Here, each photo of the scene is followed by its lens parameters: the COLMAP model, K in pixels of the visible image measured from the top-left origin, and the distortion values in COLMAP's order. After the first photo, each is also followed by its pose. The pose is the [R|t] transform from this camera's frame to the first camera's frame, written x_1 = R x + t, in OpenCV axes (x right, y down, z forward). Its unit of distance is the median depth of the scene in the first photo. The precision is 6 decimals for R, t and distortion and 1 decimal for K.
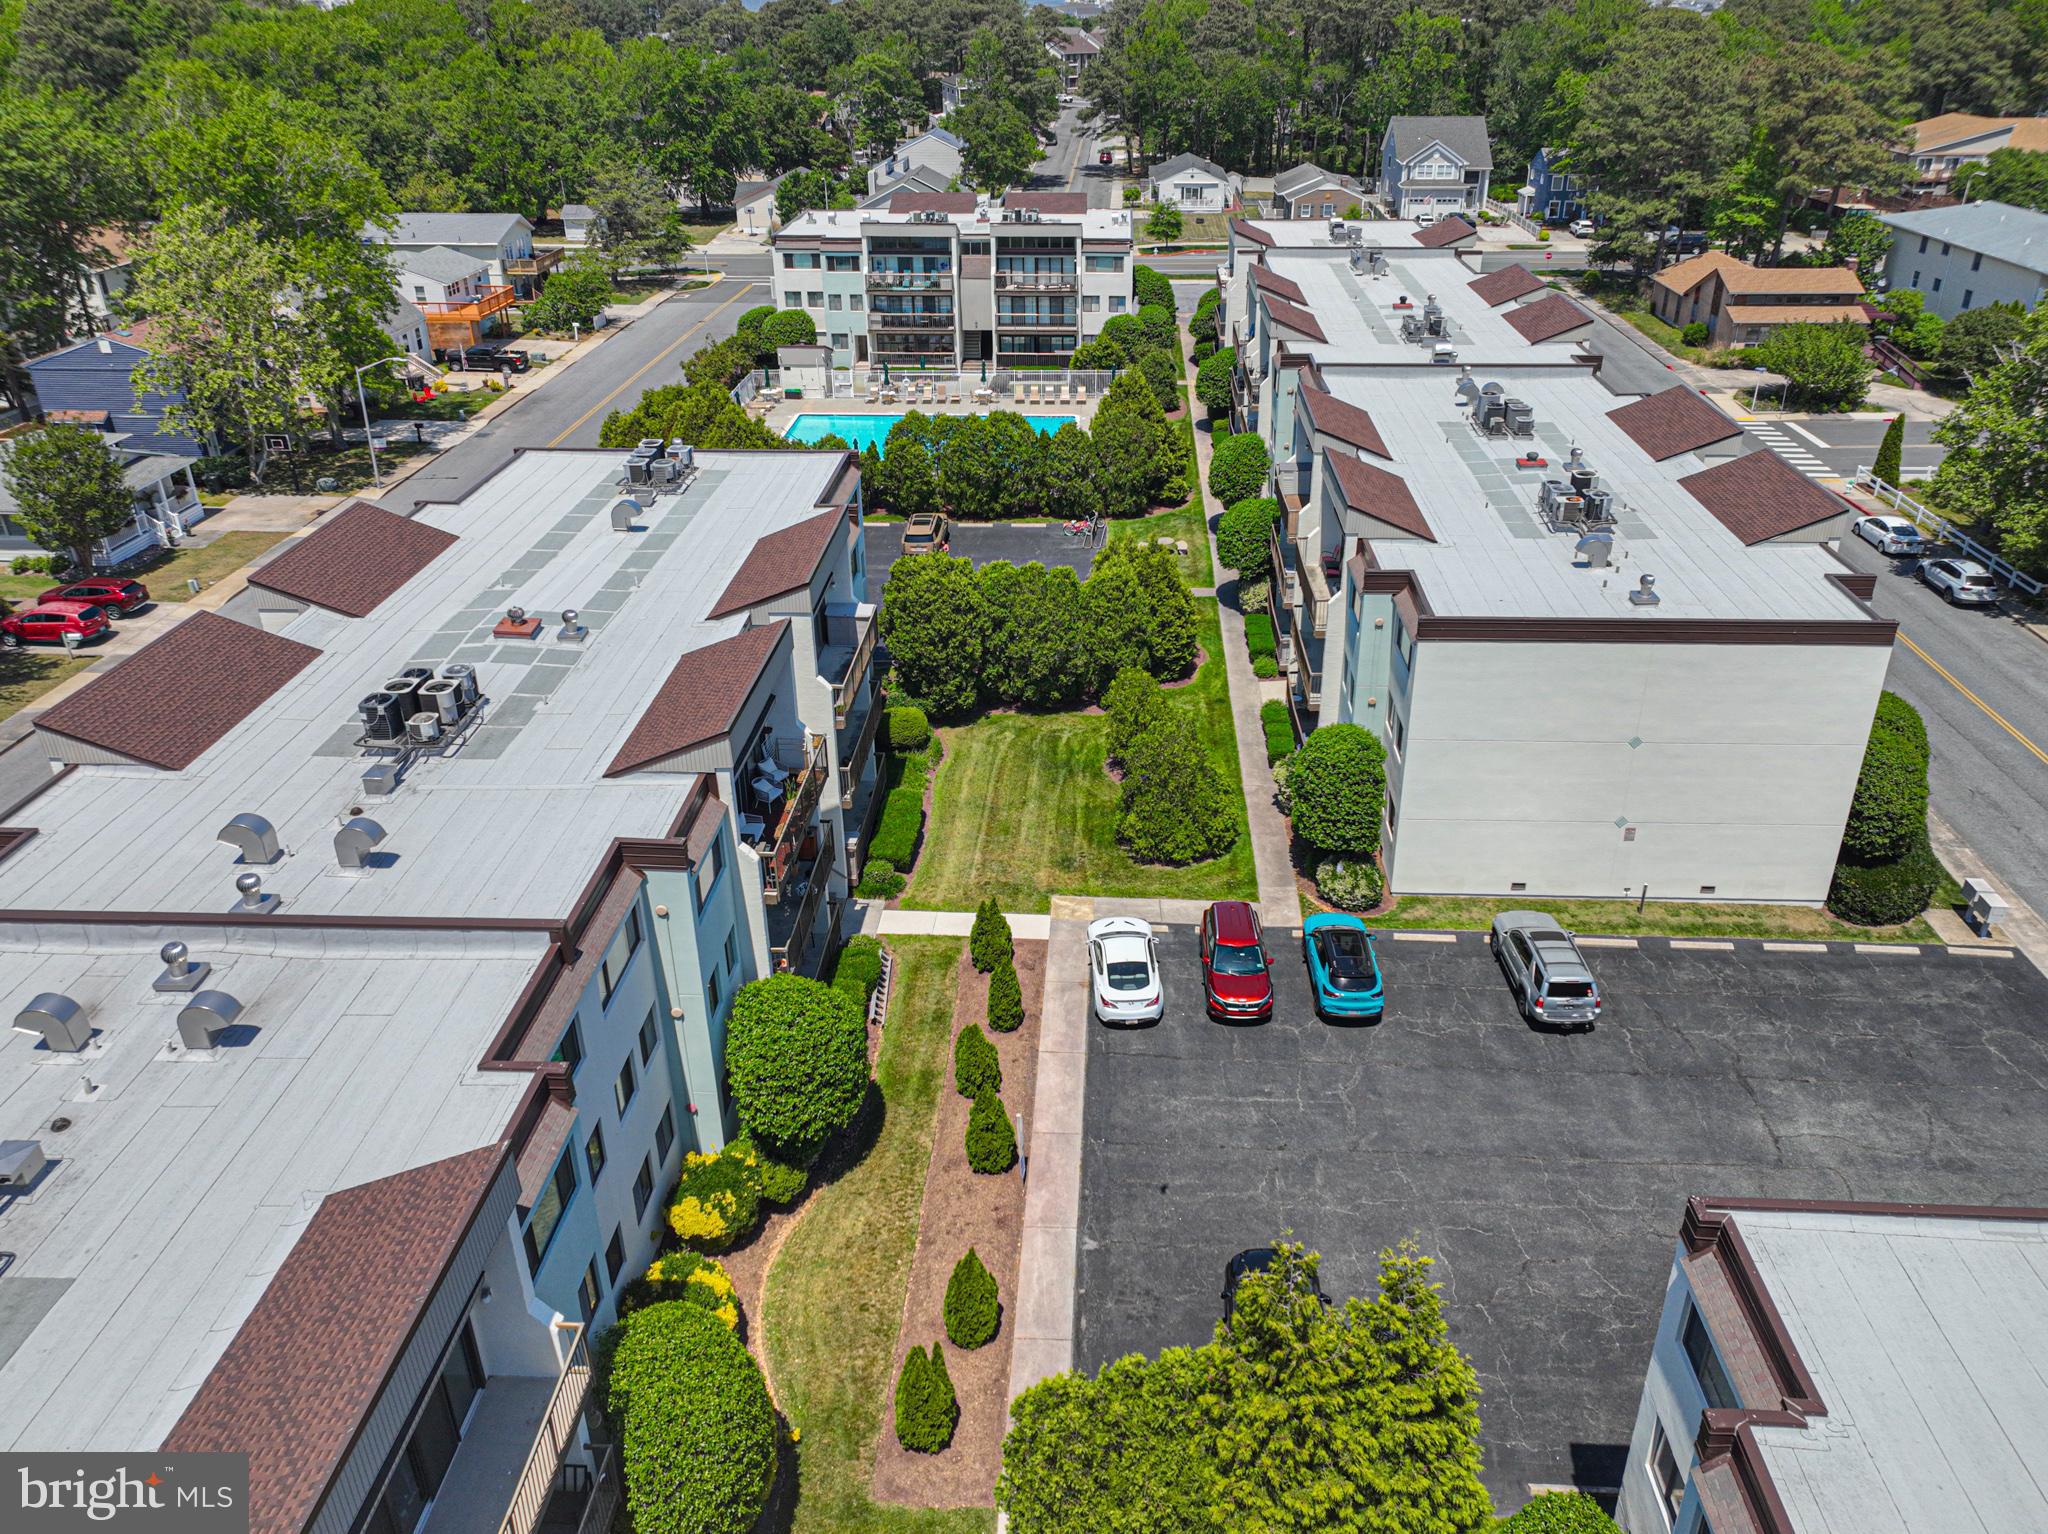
lens RADIAL K [[1541.8, 0, 1071.3], [0, 1541.8, 701.7], [0, 0, 1]] dist [-0.006795, 0.022929]
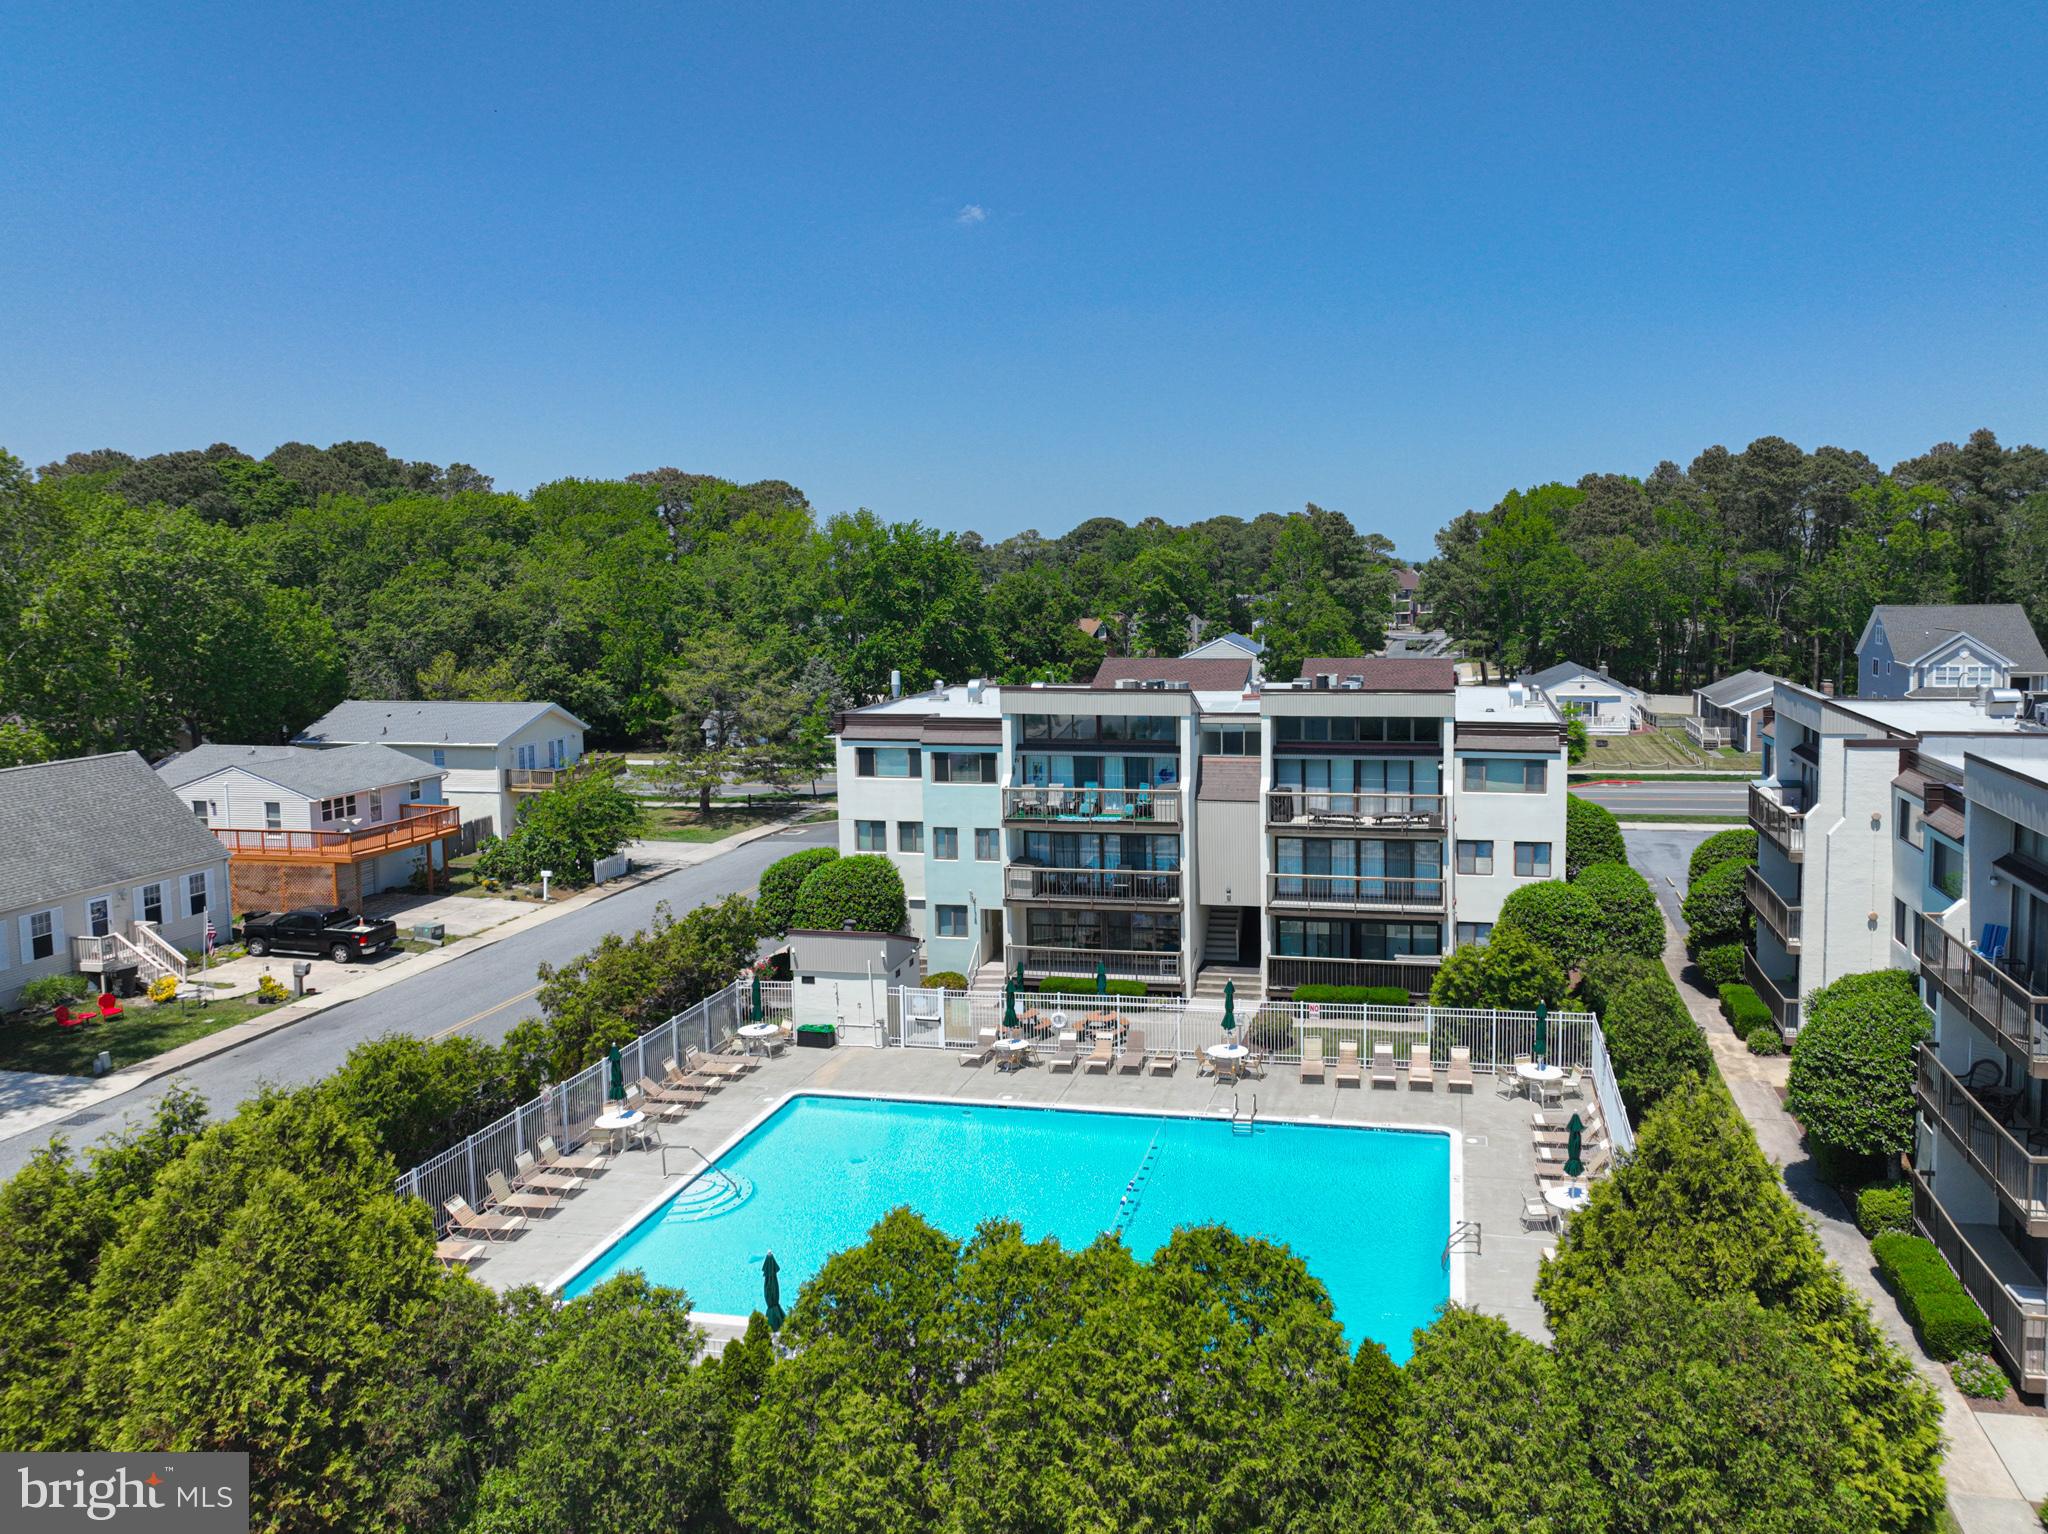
lens RADIAL K [[1560.3, 0, 1148.0], [0, 1560.3, 680.4], [0, 0, 1]] dist [0.009196, -0.010159]
pose [[0.987415, 0.004091, -0.158097, -0.010065], [-0.060086, 0.934411, -0.351092, -0.134382], [0.146291, 0.356173, 0.922898, 0.522359]]
